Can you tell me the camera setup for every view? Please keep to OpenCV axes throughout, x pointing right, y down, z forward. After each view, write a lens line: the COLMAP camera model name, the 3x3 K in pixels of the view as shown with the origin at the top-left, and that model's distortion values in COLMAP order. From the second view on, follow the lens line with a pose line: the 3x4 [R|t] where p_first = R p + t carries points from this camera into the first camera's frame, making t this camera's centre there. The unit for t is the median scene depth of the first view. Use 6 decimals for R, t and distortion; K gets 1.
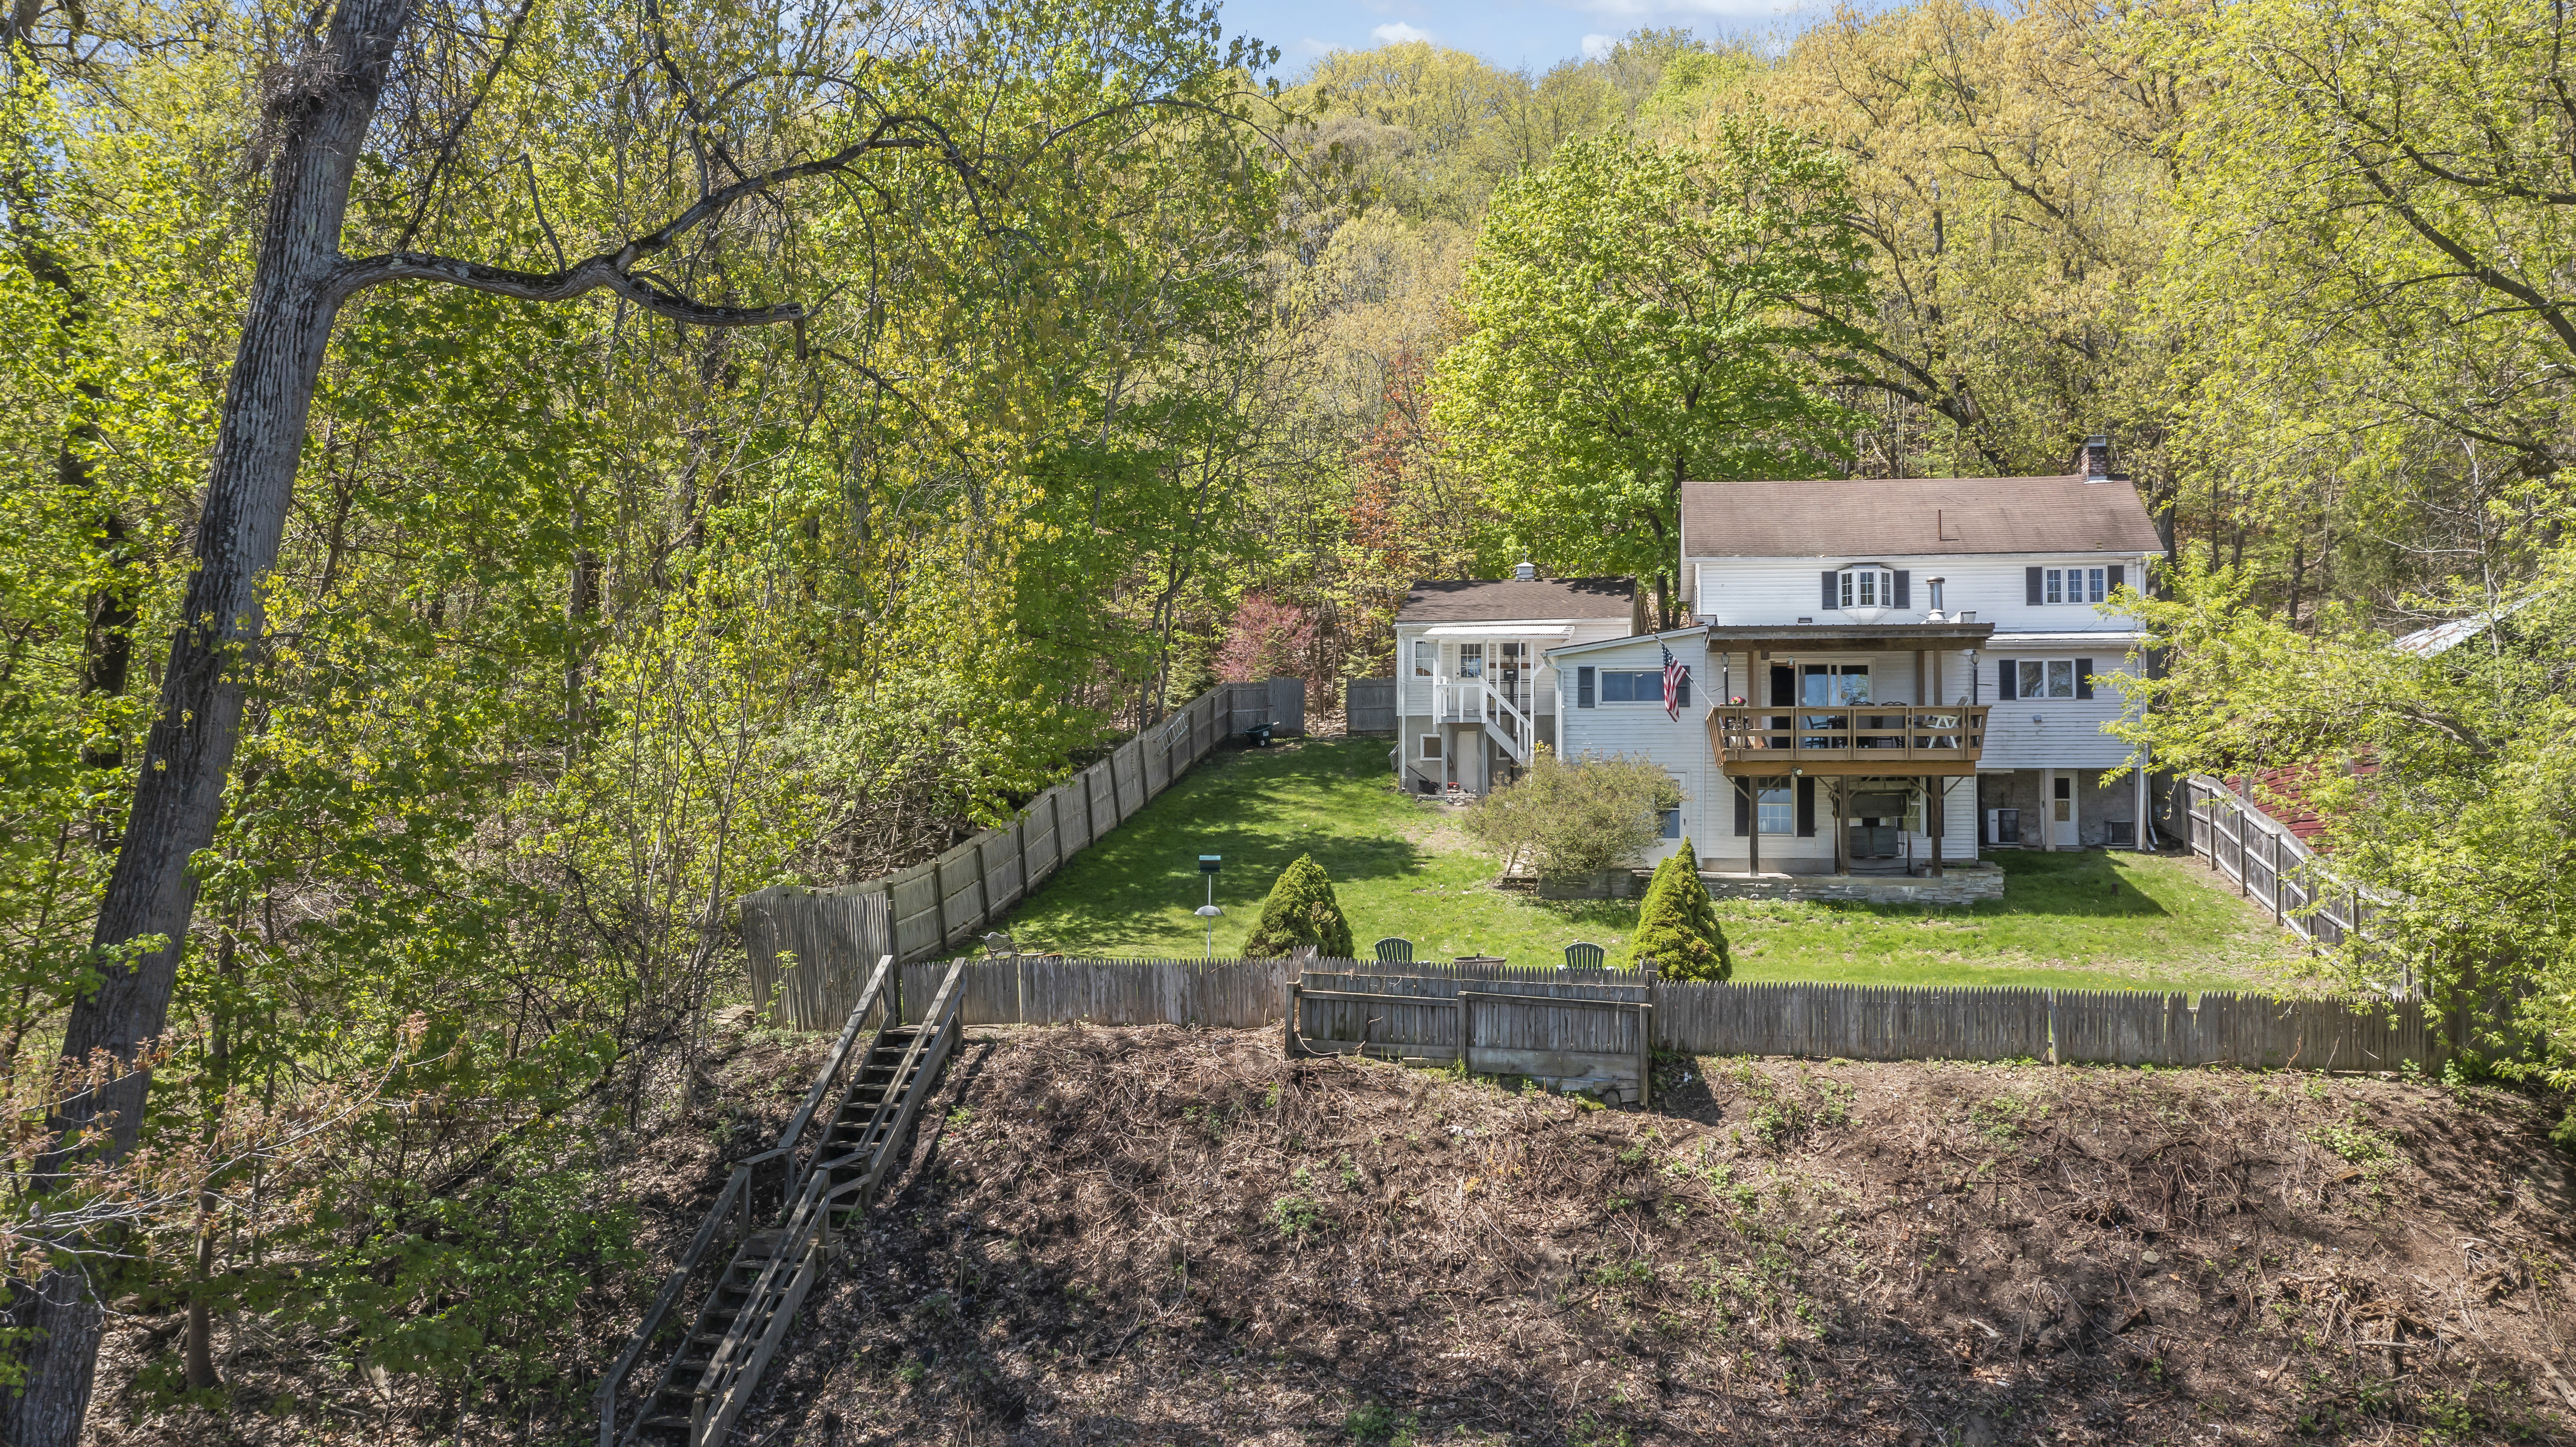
lens RADIAL K [[2163.8, 0, 1278.5], [0, 2163.8, 562.8], [0, 0, 1]] dist [-0.040497, -0.005260]
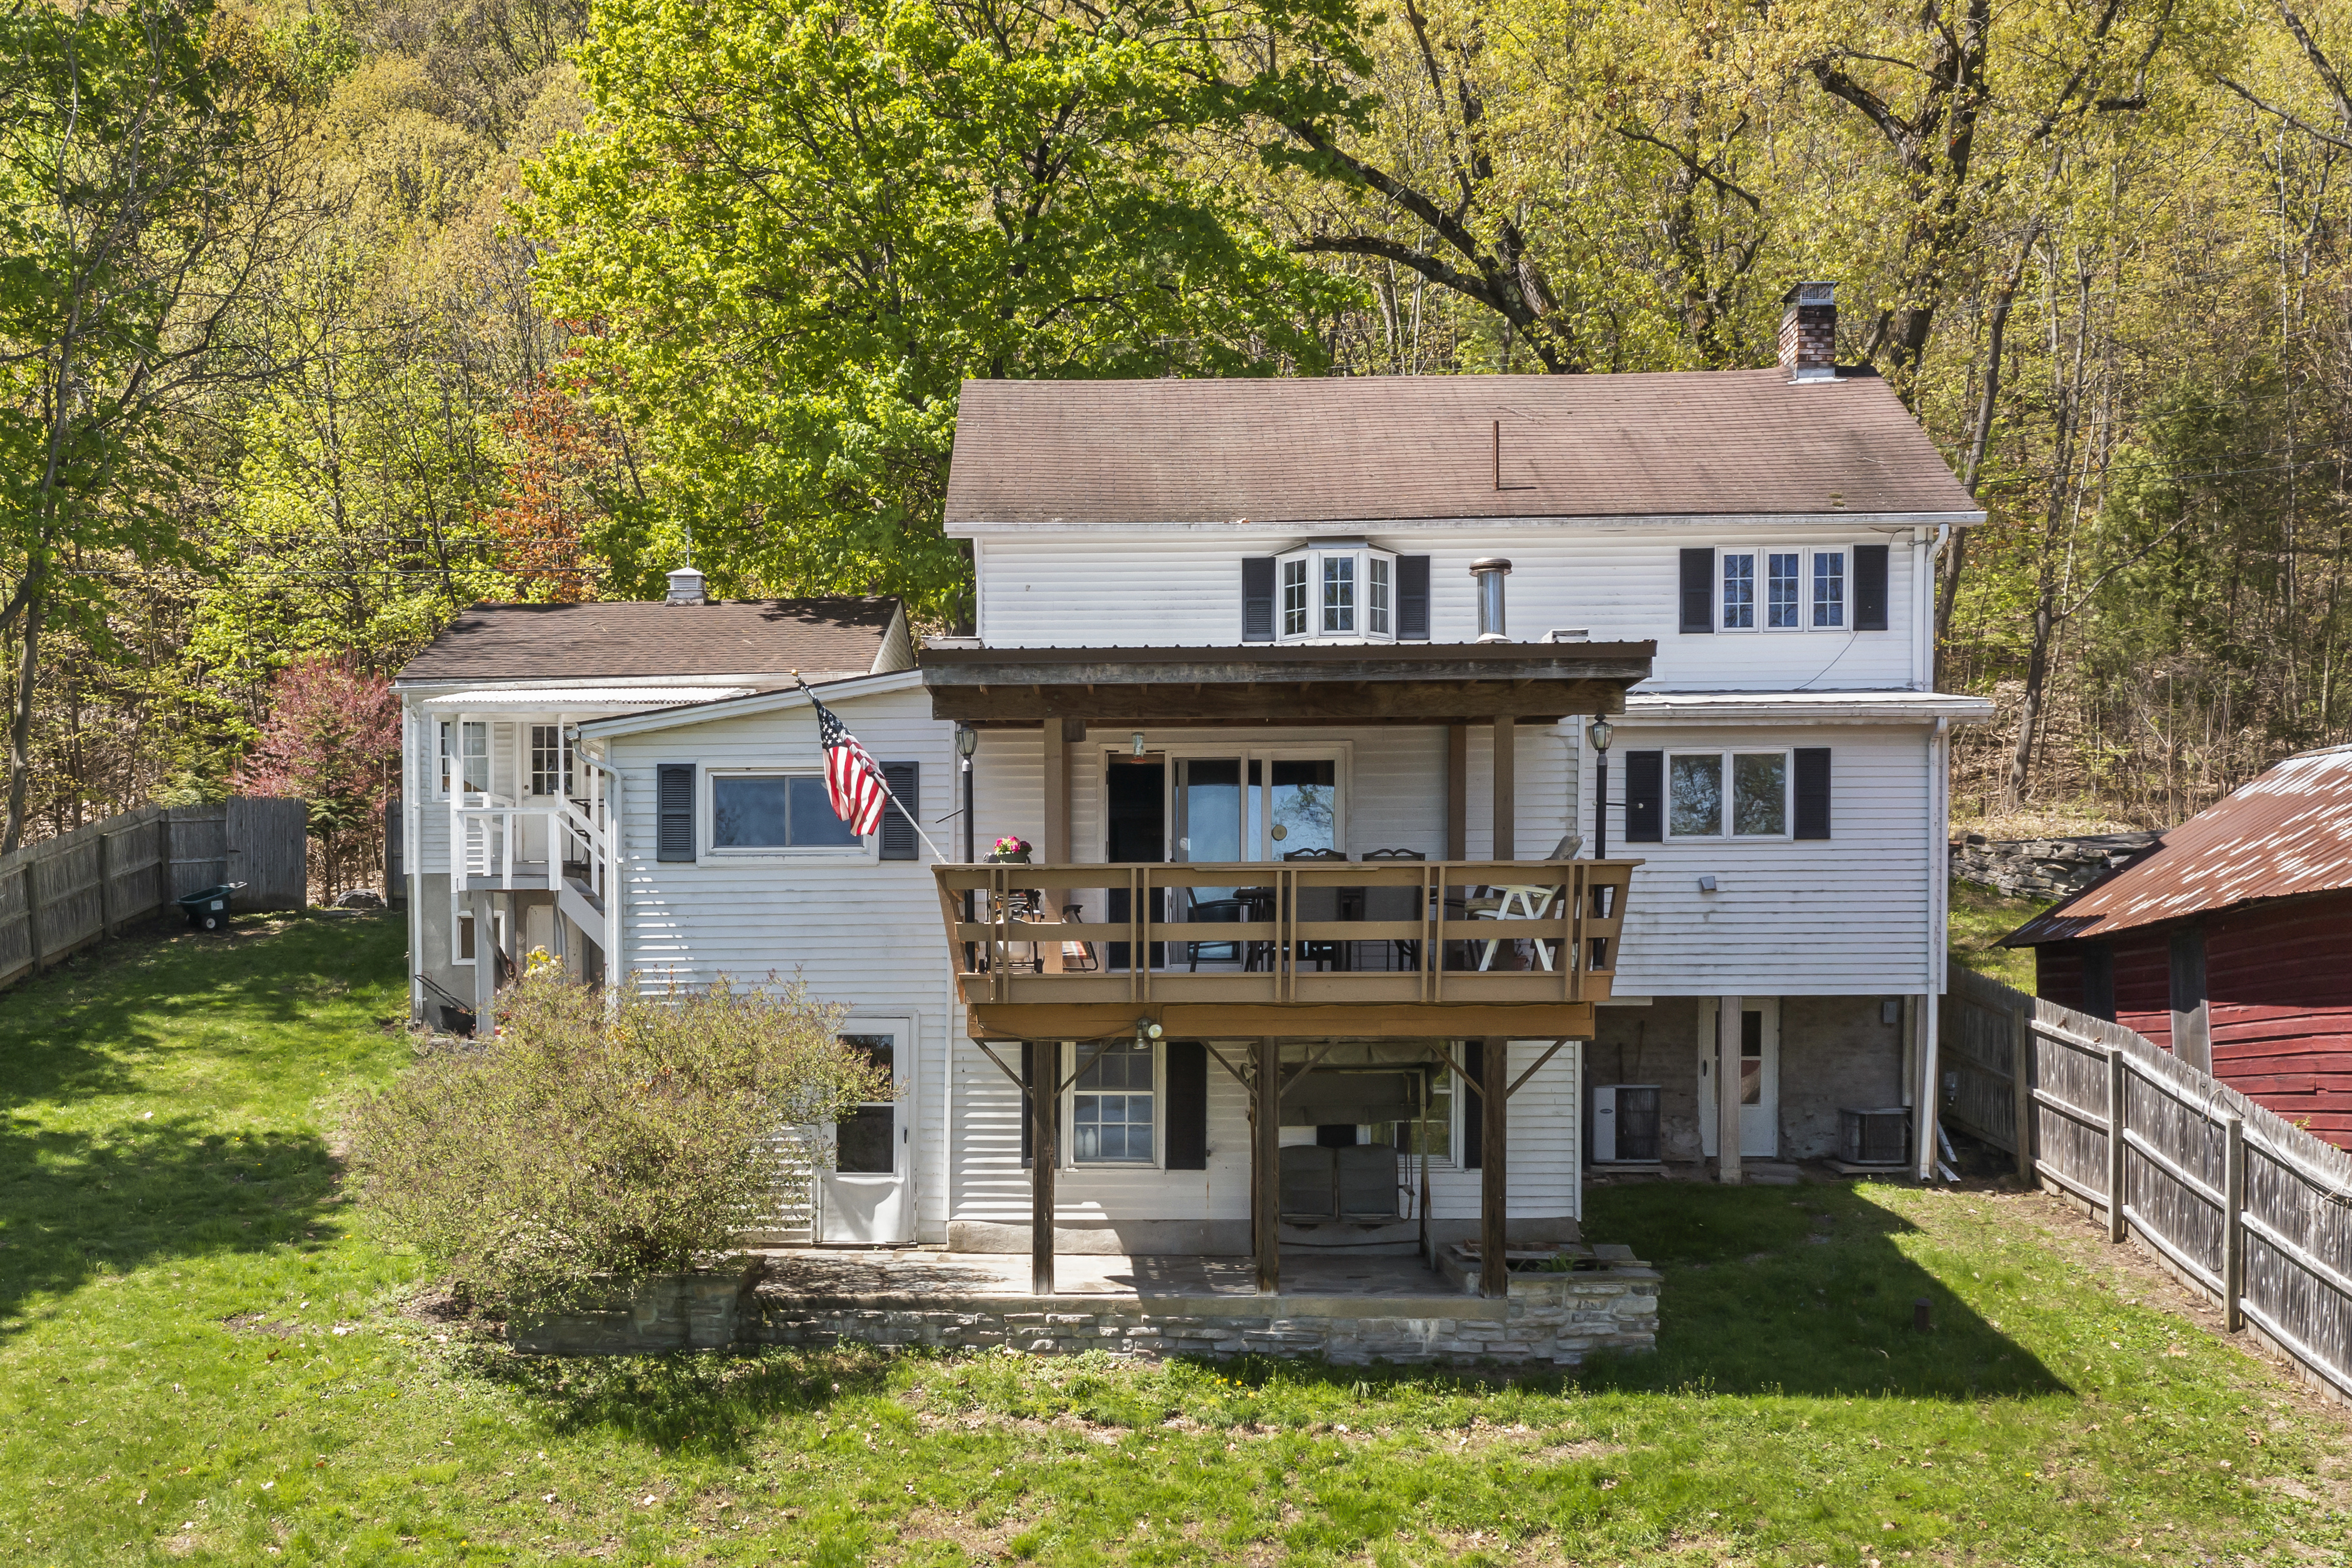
lens RADIAL K [[2547.1, 0, 1176.0], [0, 2547.1, 784.0], [0, 0, 1]] dist [-0.073286, 0.006117]
pose [[0.981597, 0.000808, 0.190963, 0.145773], [-0.009352, 0.998994, 0.043847, 0.030039], [-0.190736, -0.044826, 0.980617, 0.510527]]
